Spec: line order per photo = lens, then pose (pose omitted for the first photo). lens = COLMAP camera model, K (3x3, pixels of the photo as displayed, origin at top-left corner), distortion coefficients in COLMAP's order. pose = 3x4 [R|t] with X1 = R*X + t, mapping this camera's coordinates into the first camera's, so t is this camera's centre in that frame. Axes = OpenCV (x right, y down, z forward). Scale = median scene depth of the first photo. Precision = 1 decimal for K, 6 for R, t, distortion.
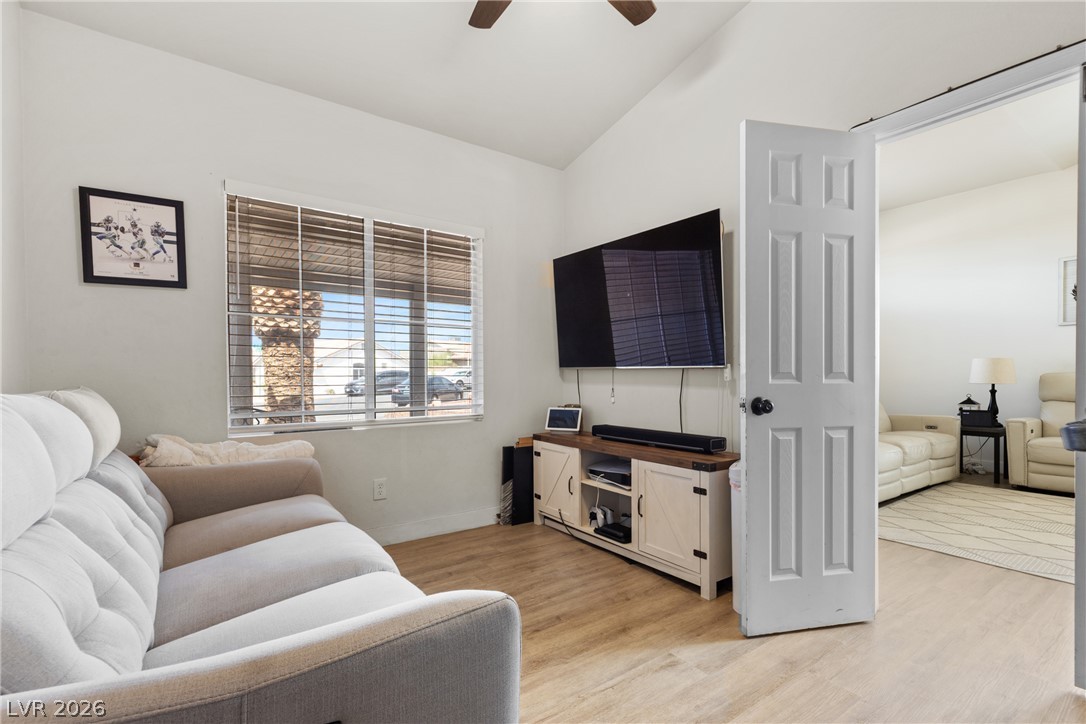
lens RADIAL K [[502.6, 0, 542.7], [0, 502.6, 375.8], [0, 0, 1]] dist [0.000199, 0.000237]
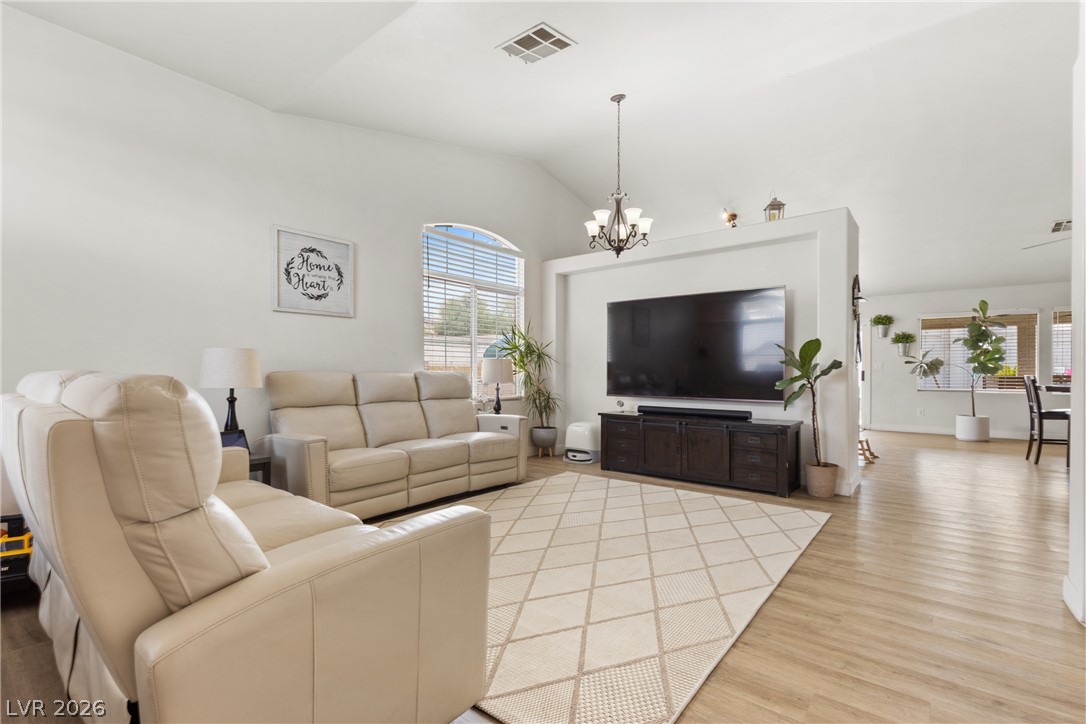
lens RADIAL K [[502.6, 0, 542.7], [0, 502.6, 375.8], [0, 0, 1]] dist [0.000199, 0.000237]
pose [[-0.267786, -0.012404, 0.963398, 0.163179], [0.003386, 0.999899, 0.013815, -0.008203], [-0.963472, 0.006962, -0.267717, 0.812185]]
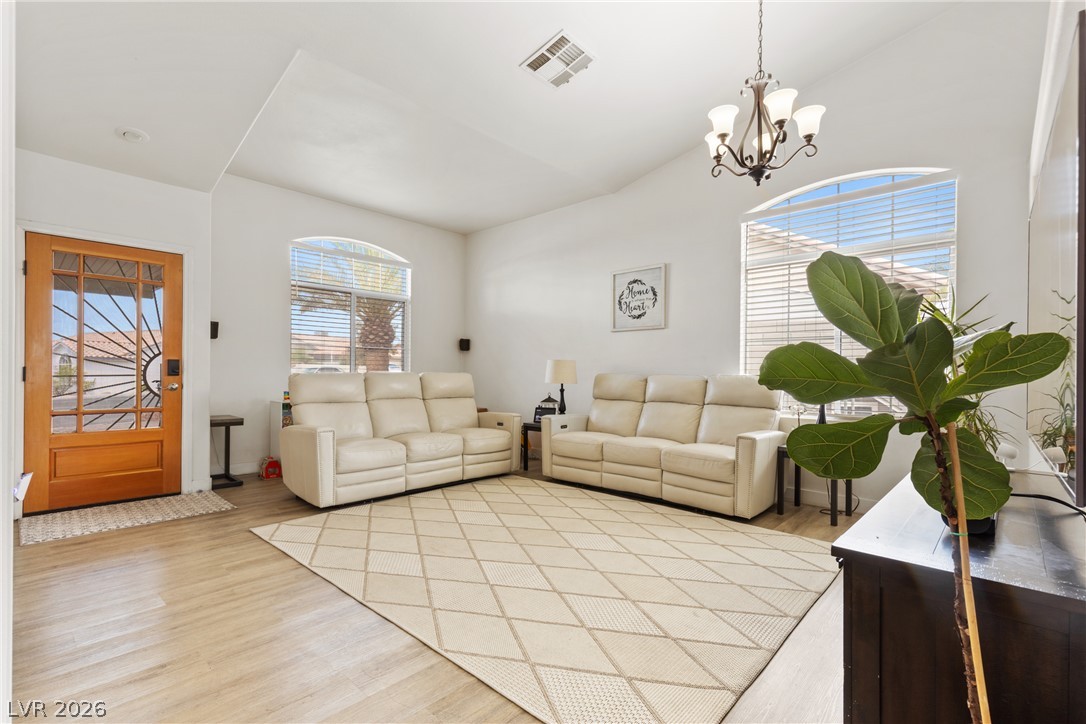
lens RADIAL K [[491.5, 0, 544.8], [0, 491.5, 370.9], [0, 0, 1]] dist [0.001438, -0.000057]
pose [[0.979216, 0.004106, 0.202778, 0.663509], [-0.003045, 0.999980, -0.005541, -0.005637], [-0.202797, 0.004809, 0.979209, -0.045761]]
